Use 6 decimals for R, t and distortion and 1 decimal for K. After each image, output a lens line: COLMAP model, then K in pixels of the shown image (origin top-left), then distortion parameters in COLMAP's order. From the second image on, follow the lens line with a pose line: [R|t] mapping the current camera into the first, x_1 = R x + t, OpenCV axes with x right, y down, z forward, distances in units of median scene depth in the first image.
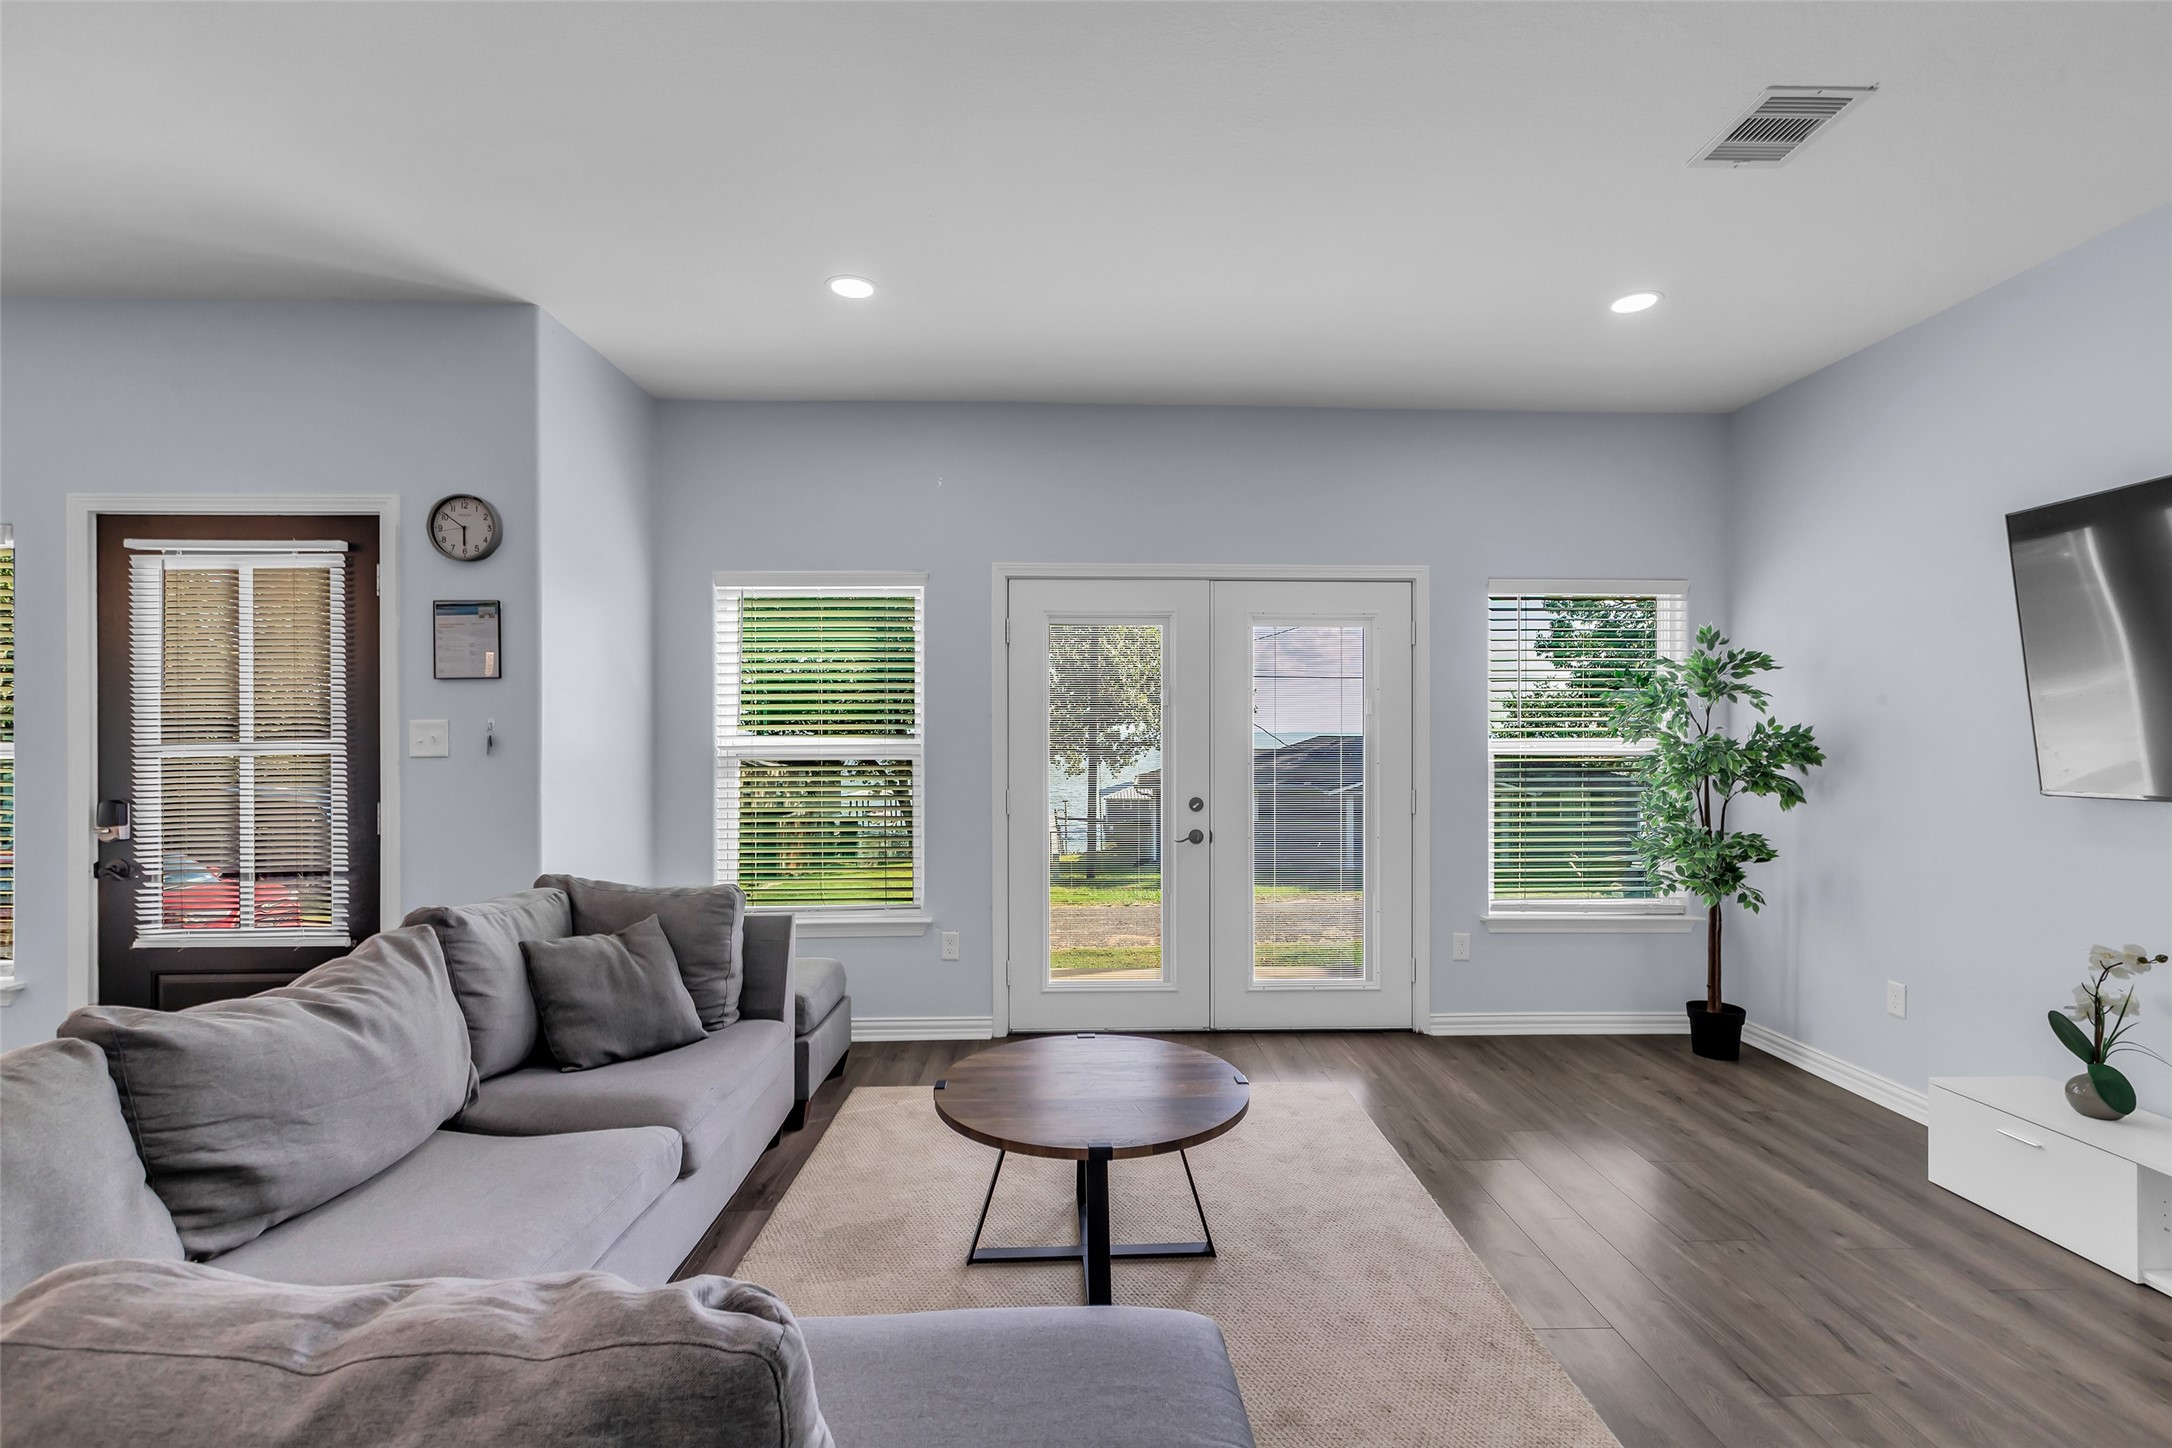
lens RADIAL K [[985.9, 0, 1098.9], [0, 985.9, 733.2], [0, 0, 1]] dist [0.010450, 0.001780]
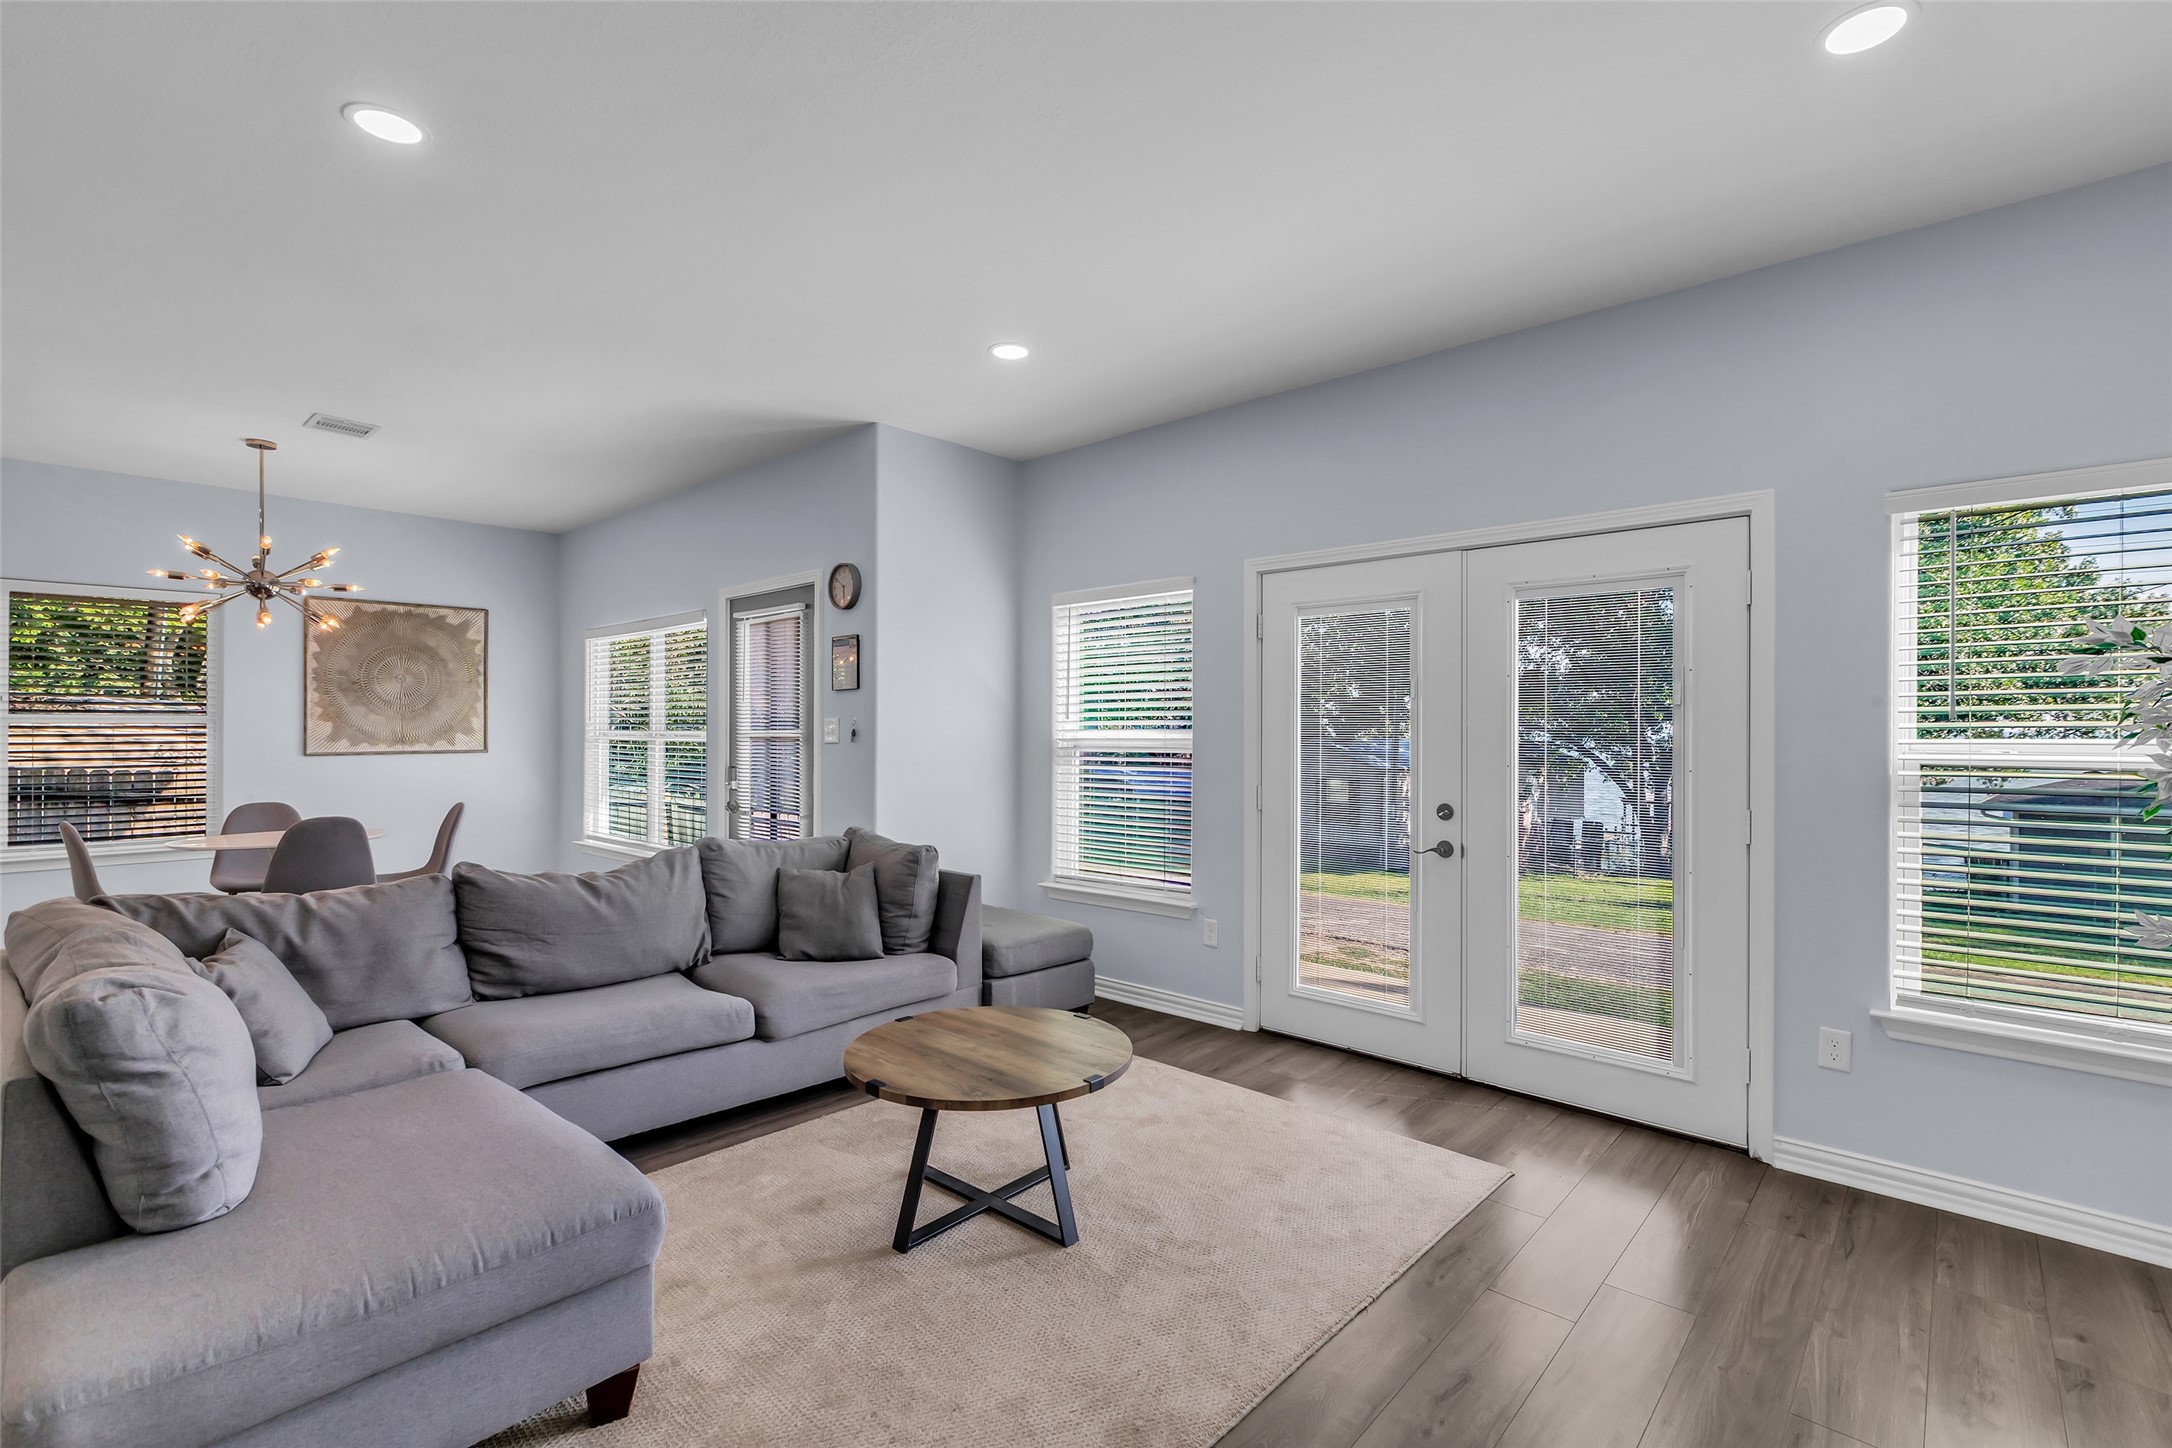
lens RADIAL K [[985.9, 0, 1086.0], [0, 985.9, 720.0], [0, 0, 1]] dist [0.010450, 0.001780]
pose [[0.713821, -0.003150, -0.700321, 0.520304], [-0.002311, 0.999974, -0.006852, -0.001267], [0.700325, 0.006509, 0.713795, 0.178011]]
